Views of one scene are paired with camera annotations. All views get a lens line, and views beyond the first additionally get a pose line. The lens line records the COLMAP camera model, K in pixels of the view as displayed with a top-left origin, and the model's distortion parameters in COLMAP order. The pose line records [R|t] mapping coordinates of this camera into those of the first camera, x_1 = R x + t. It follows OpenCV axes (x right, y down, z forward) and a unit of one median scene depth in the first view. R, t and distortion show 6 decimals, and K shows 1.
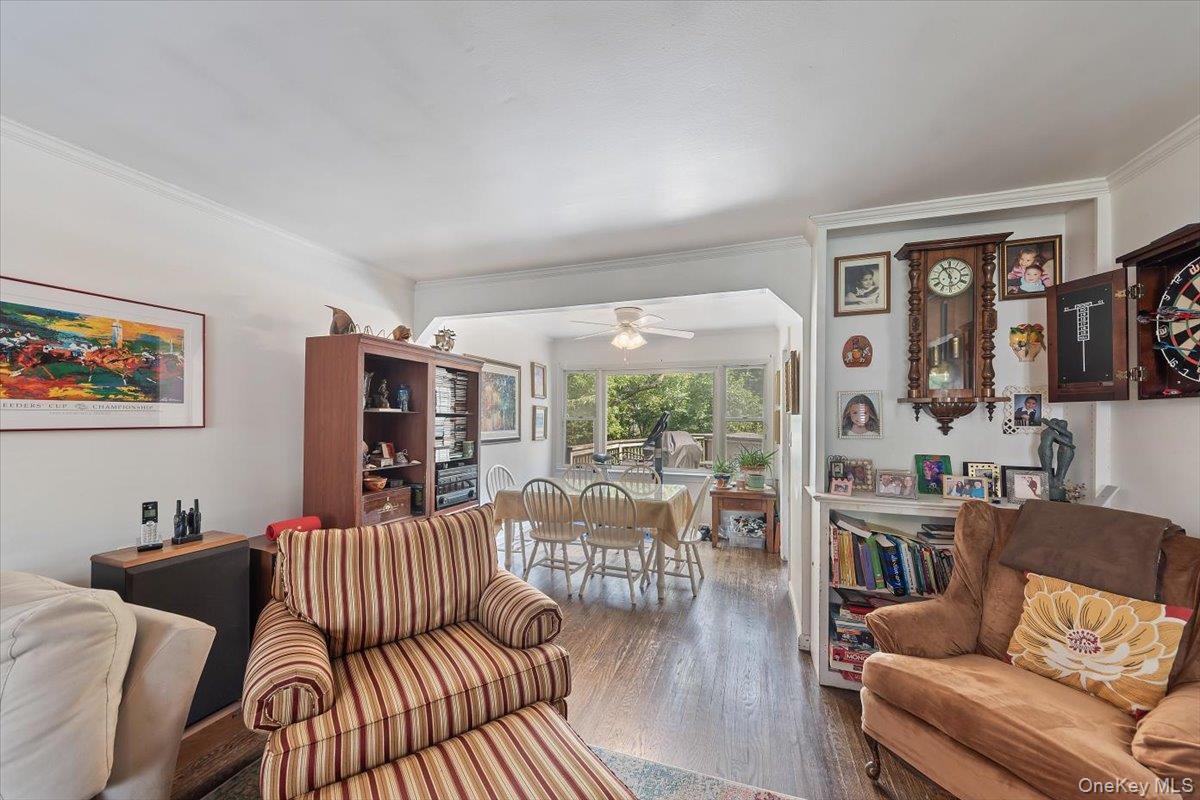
lens RADIAL K [[447.2, 0, 610.7], [0, 447.2, 418.1], [0, 0, 1]] dist [-0.000107, 0.001444]
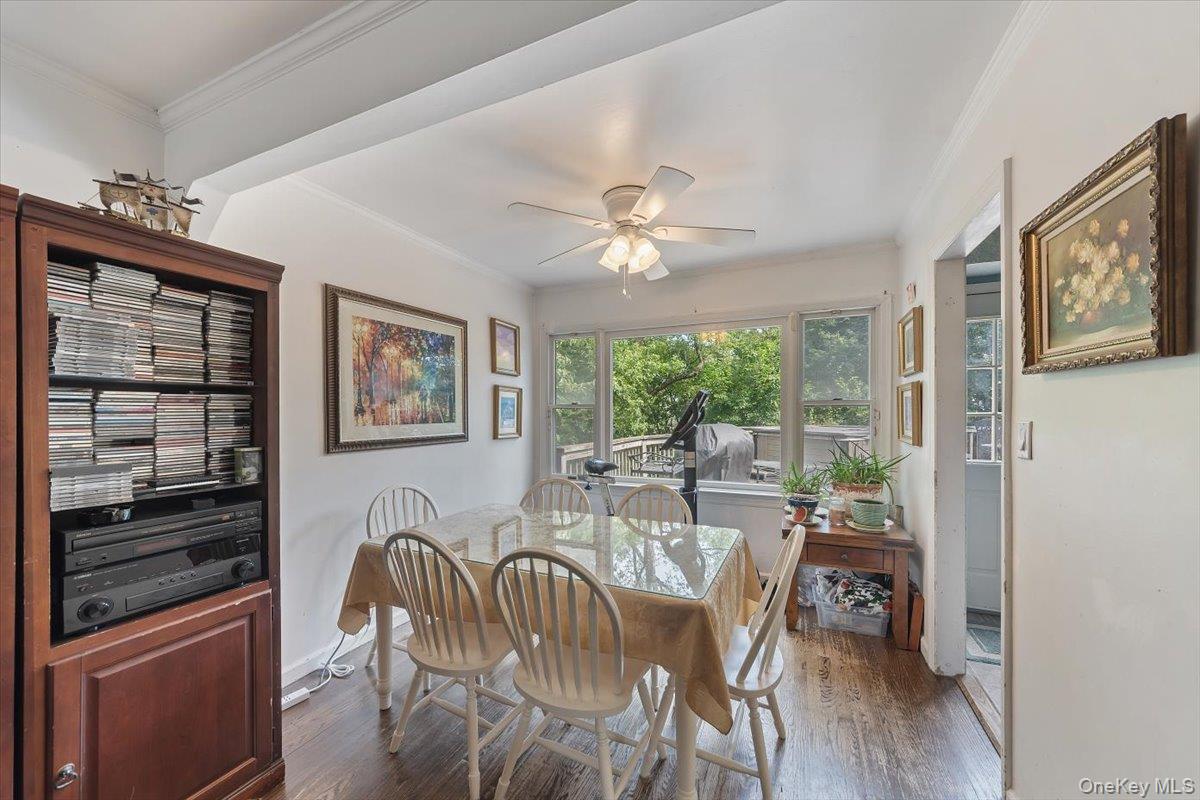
lens RADIAL K [[447.2, 0, 613.7], [0, 447.2, 415.7], [0, 0, 1]] dist [-0.000107, 0.001444]
pose [[0.996694, -0.009173, -0.080731, 0.111356], [0.009860, 0.999919, 0.008103, 0.027443], [0.080650, -0.008872, 0.996703, 0.812905]]
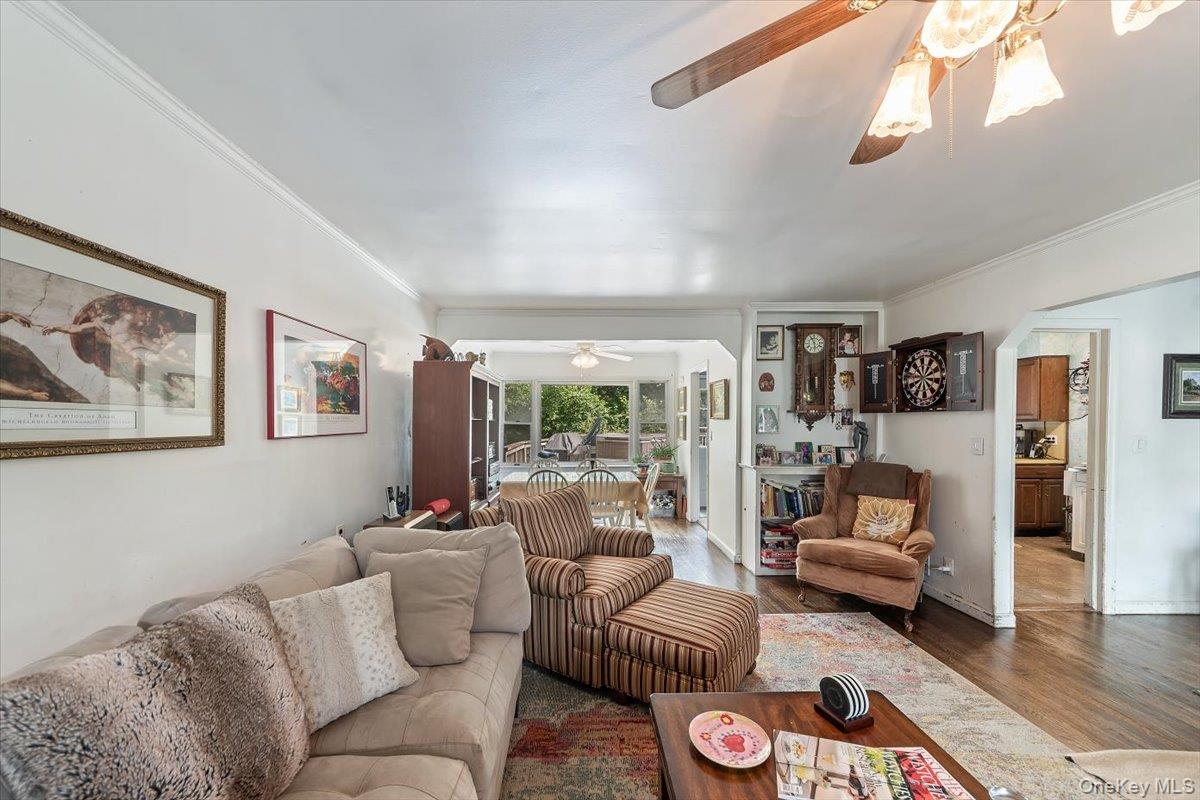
lens RADIAL K [[447.2, 0, 595.8], [0, 447.2, 430.1], [0, 0, 1]] dist [-0.000107, 0.001444]
pose [[0.940620, -0.015483, 0.339107, -0.644700], [0.007884, 0.999686, 0.023776, -0.013793], [-0.339369, -0.019691, 0.940447, -0.378939]]
